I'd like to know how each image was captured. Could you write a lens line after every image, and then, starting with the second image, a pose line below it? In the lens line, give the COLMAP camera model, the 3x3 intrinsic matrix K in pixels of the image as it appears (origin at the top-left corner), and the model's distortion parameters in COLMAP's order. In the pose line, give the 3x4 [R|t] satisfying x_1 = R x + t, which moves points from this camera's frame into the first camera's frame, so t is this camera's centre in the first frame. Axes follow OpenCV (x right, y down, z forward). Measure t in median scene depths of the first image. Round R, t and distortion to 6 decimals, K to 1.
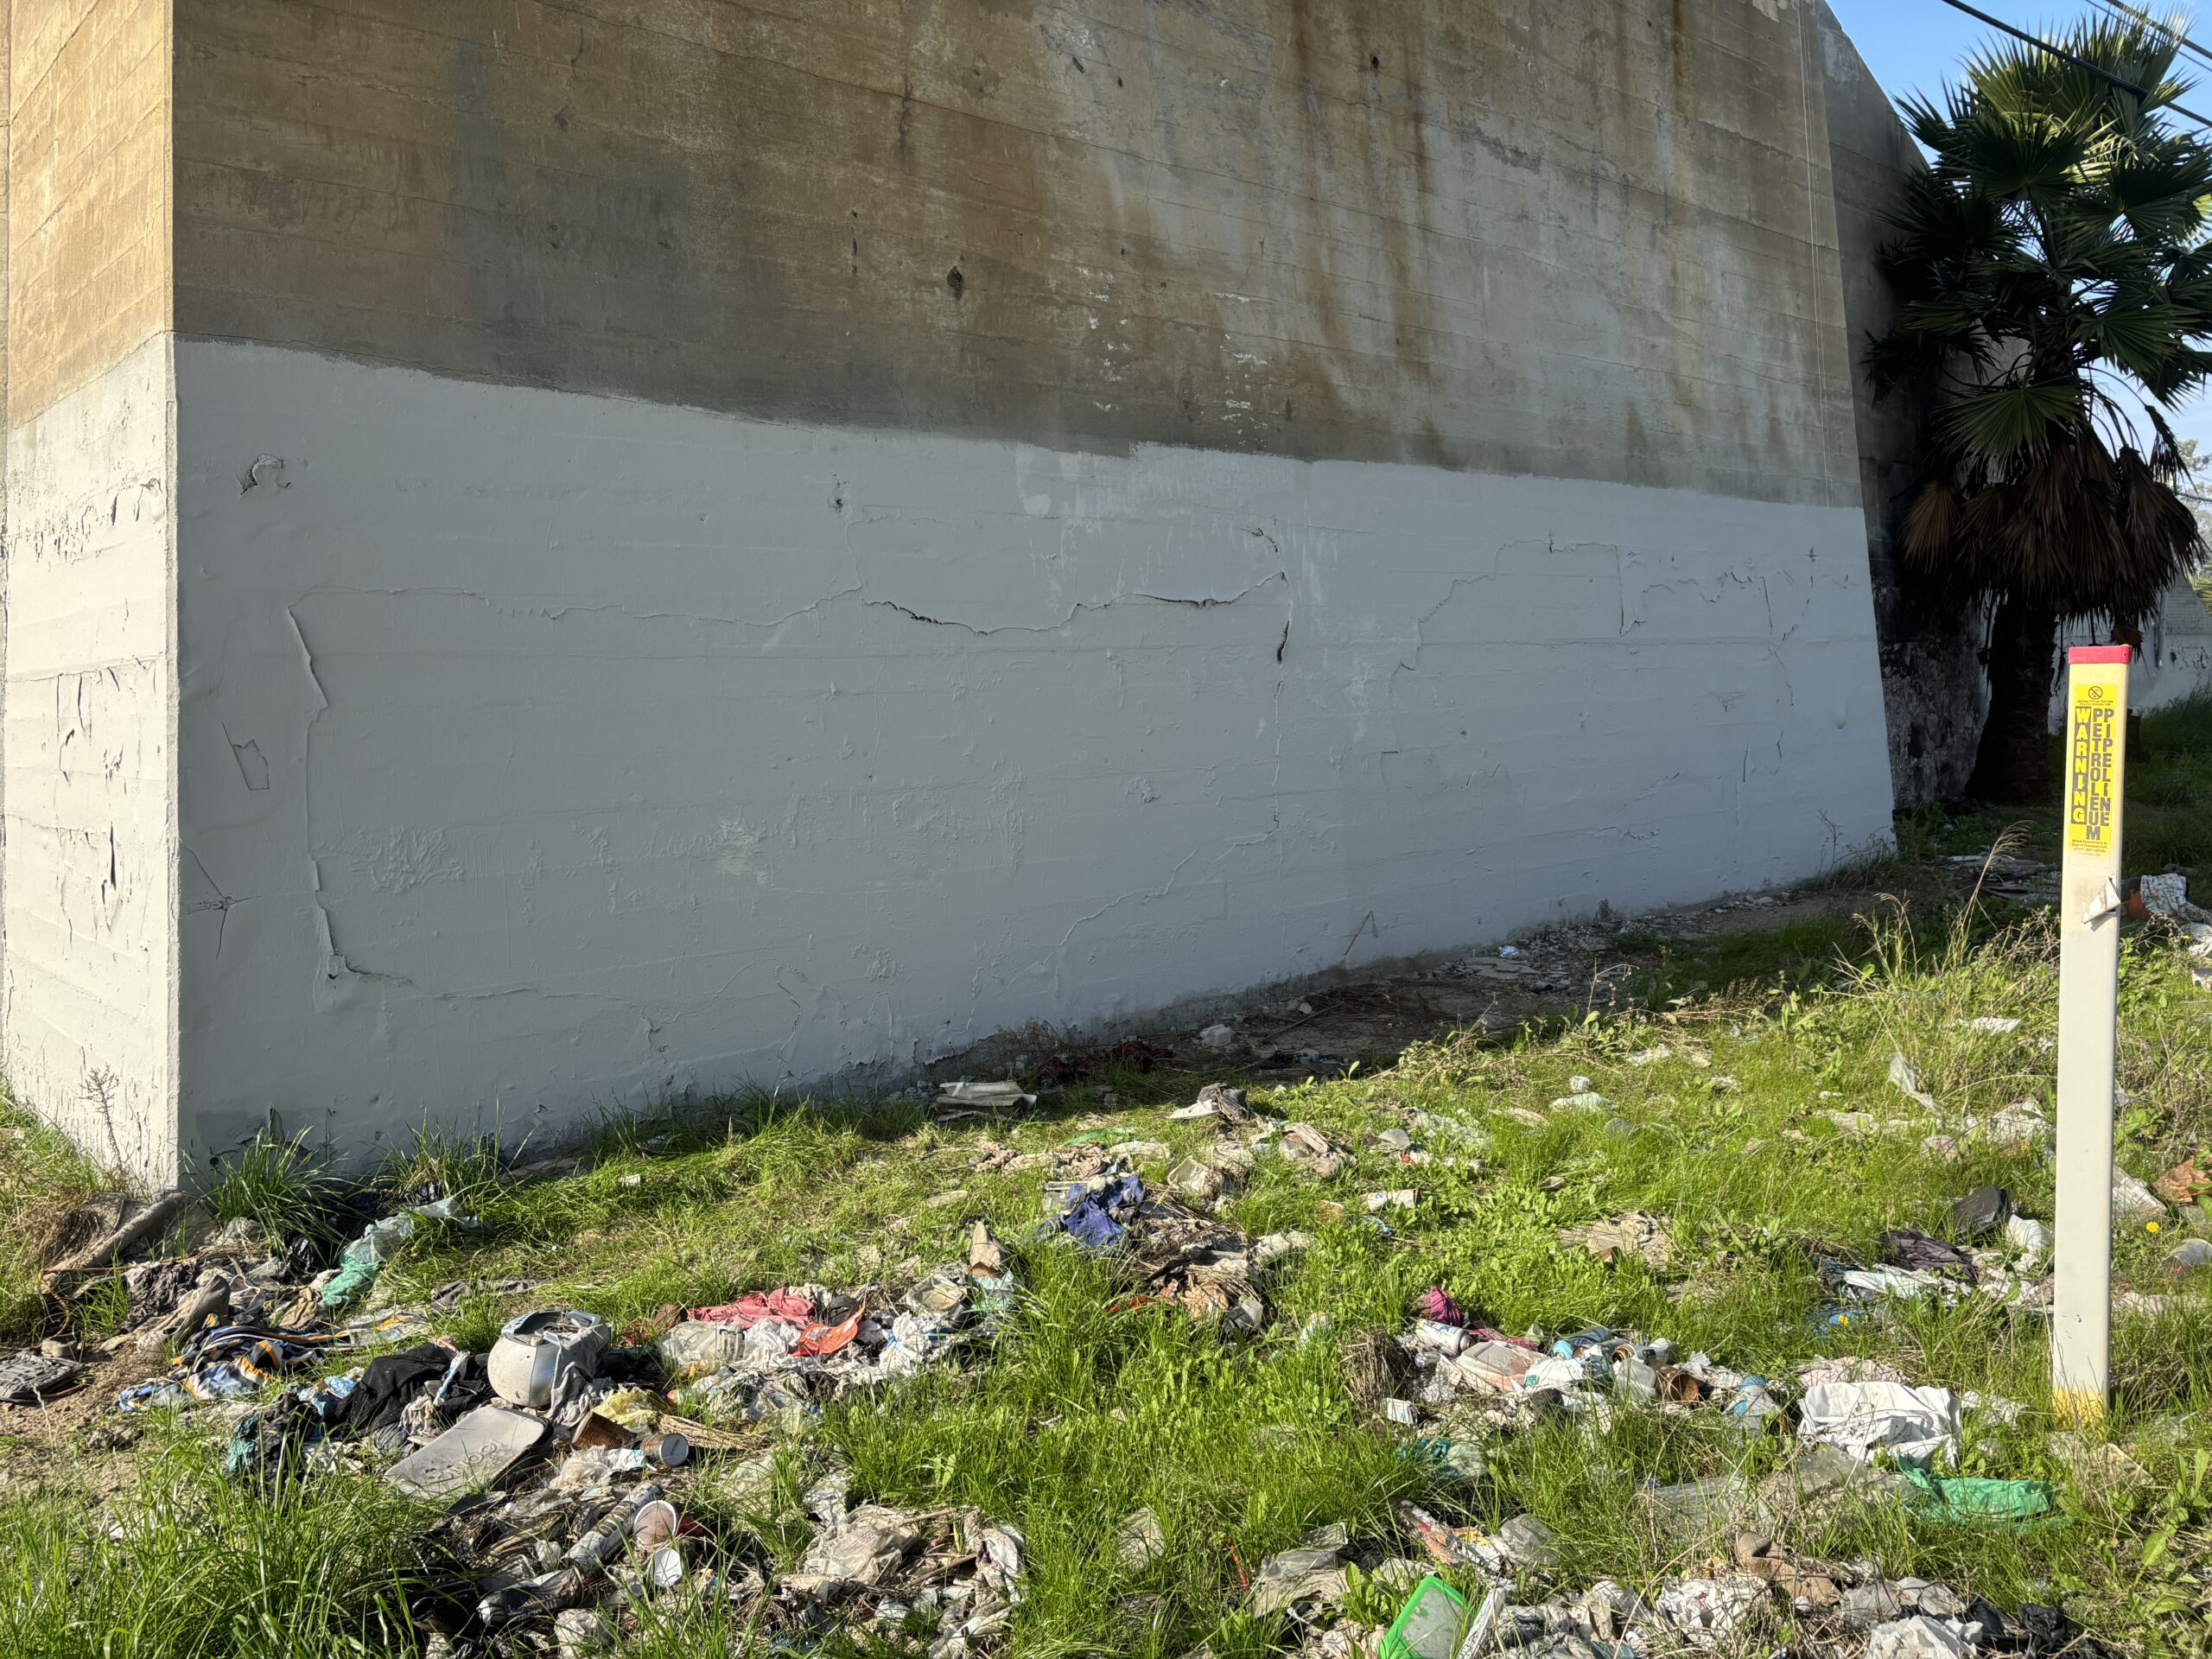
lens RADIAL K [[1708.4, 0, 1111.9], [0, 1708.4, 816.3], [0, 0, 1]] dist [0.055491, -0.046387]
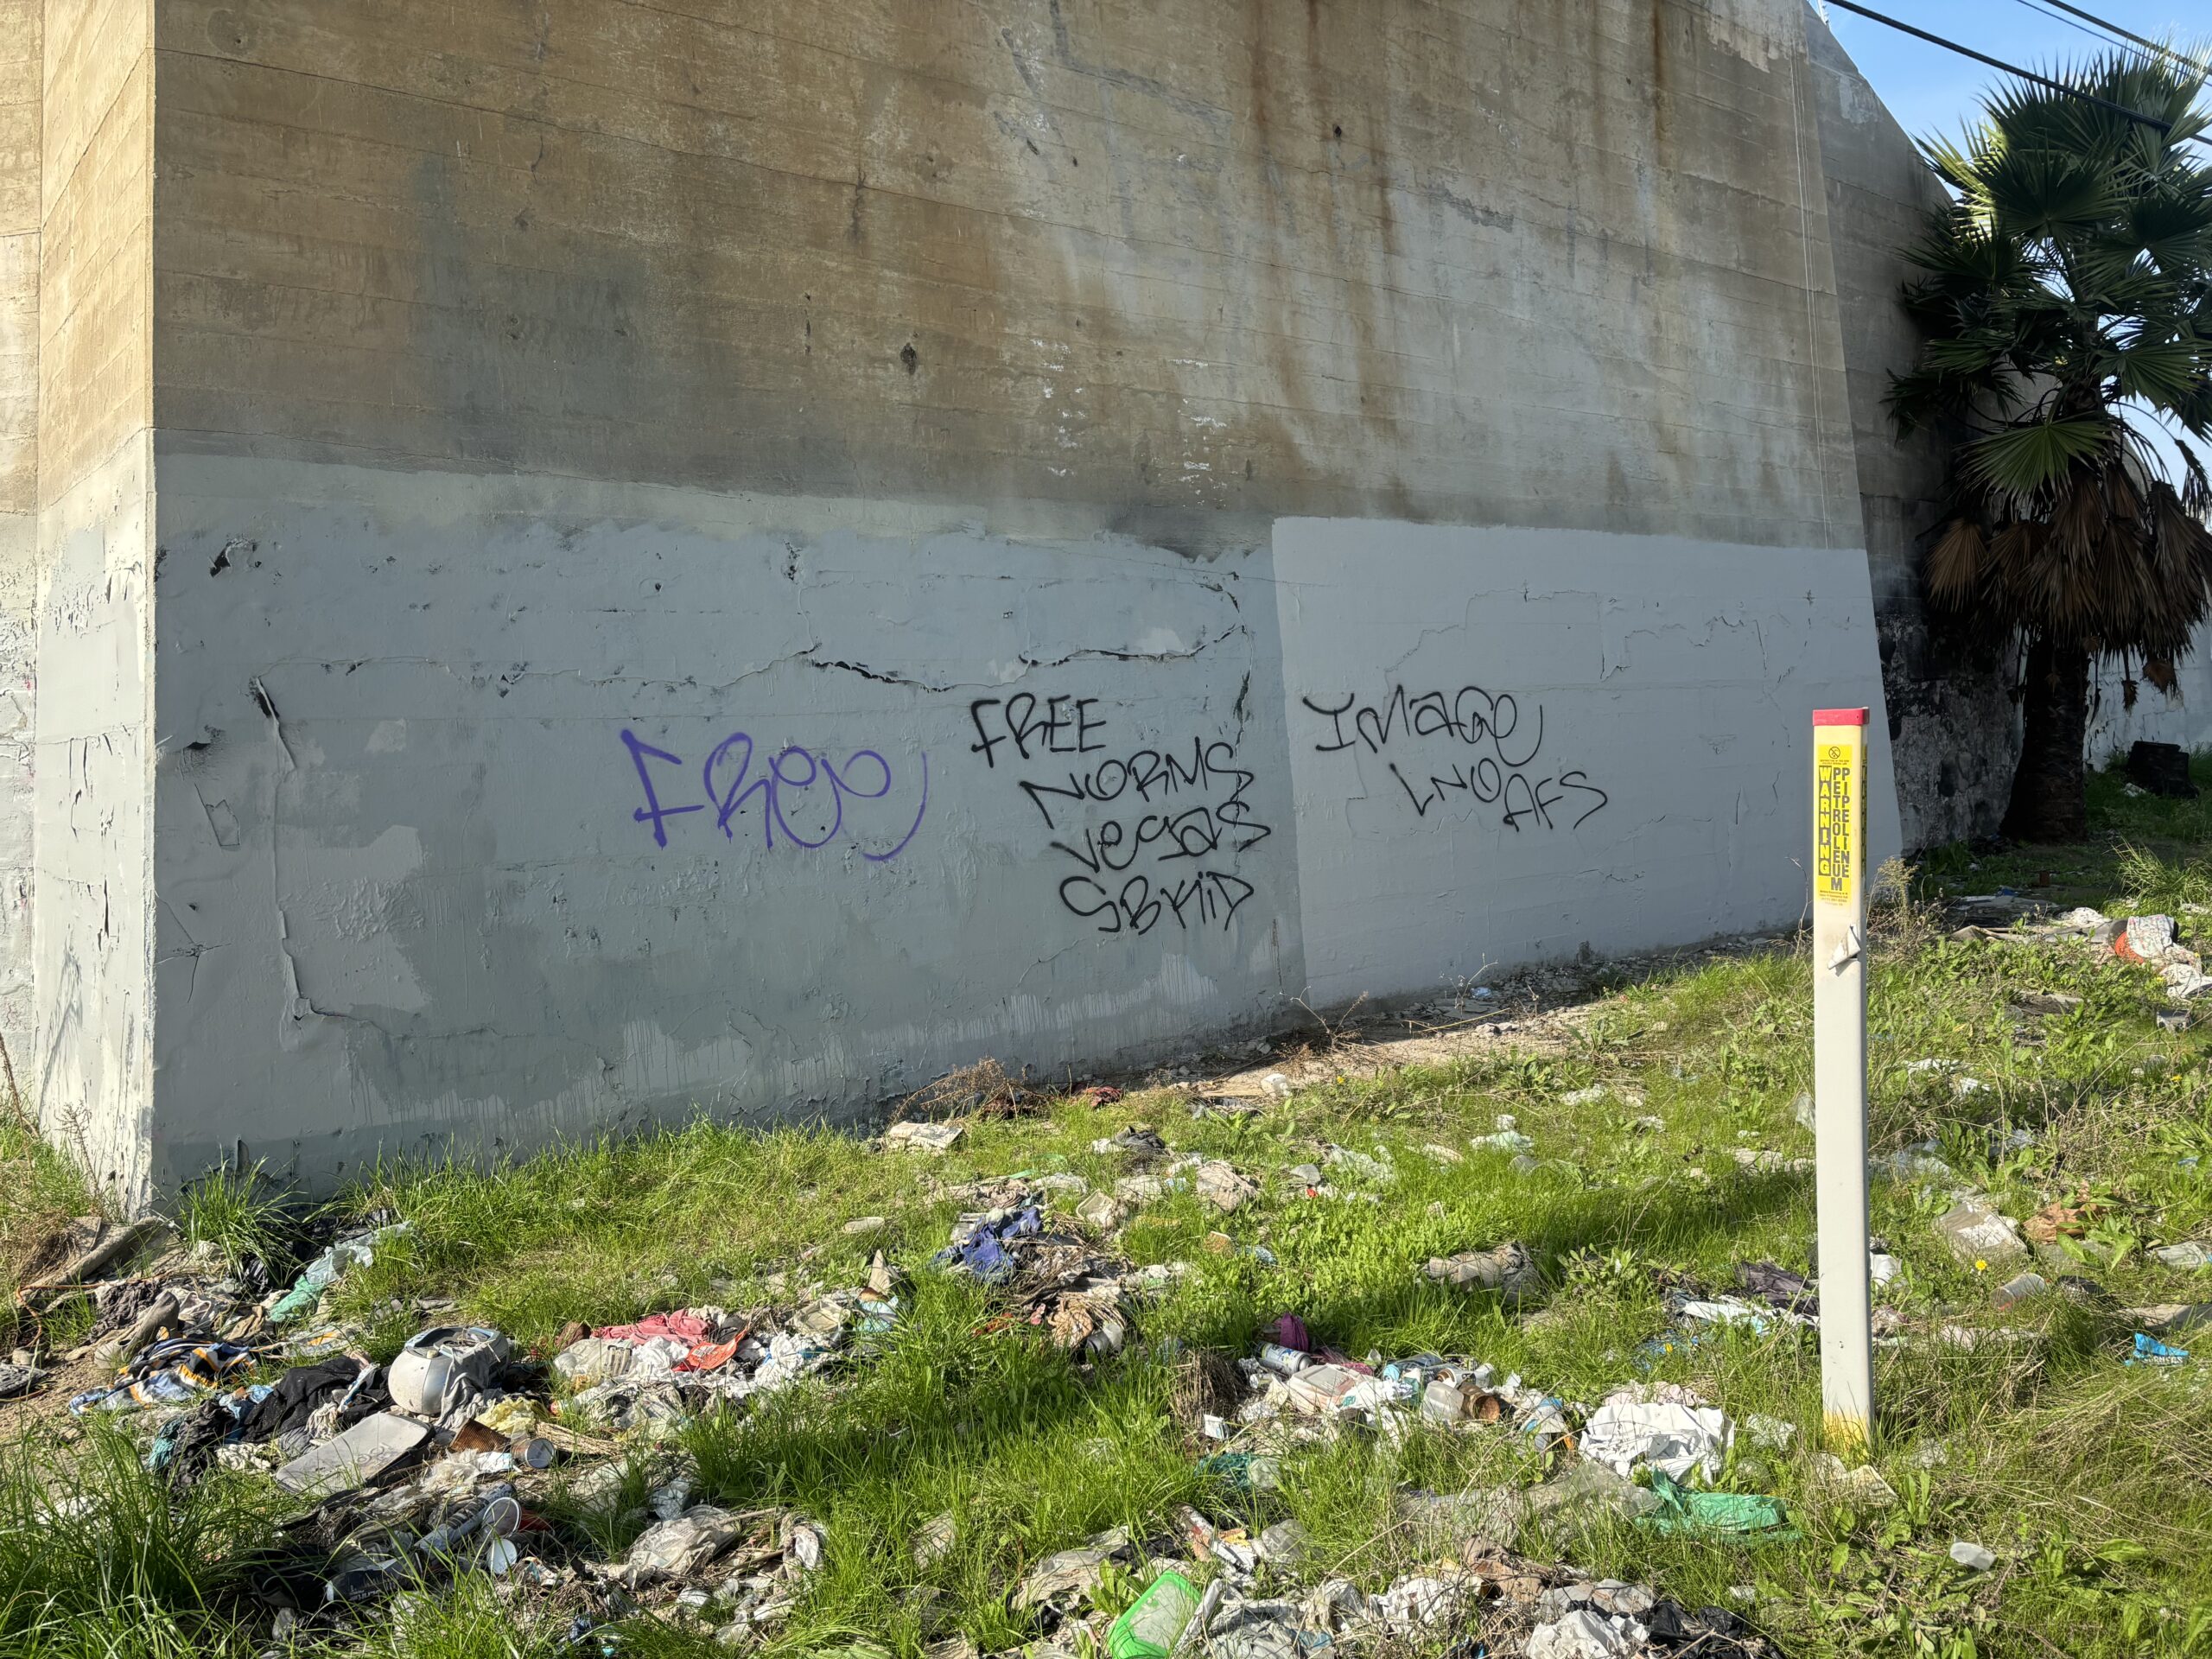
lens RADIAL K [[1702.3, 0, 1099.7], [0, 1702.3, 830.8], [0, 0, 1]] dist [0.059435, -0.052865]
pose [[0.998440, -0.005536, -0.055564, 0.104847], [0.004719, 0.999879, -0.014820, -0.005807], [0.055640, 0.014535, 0.998345, -0.047740]]
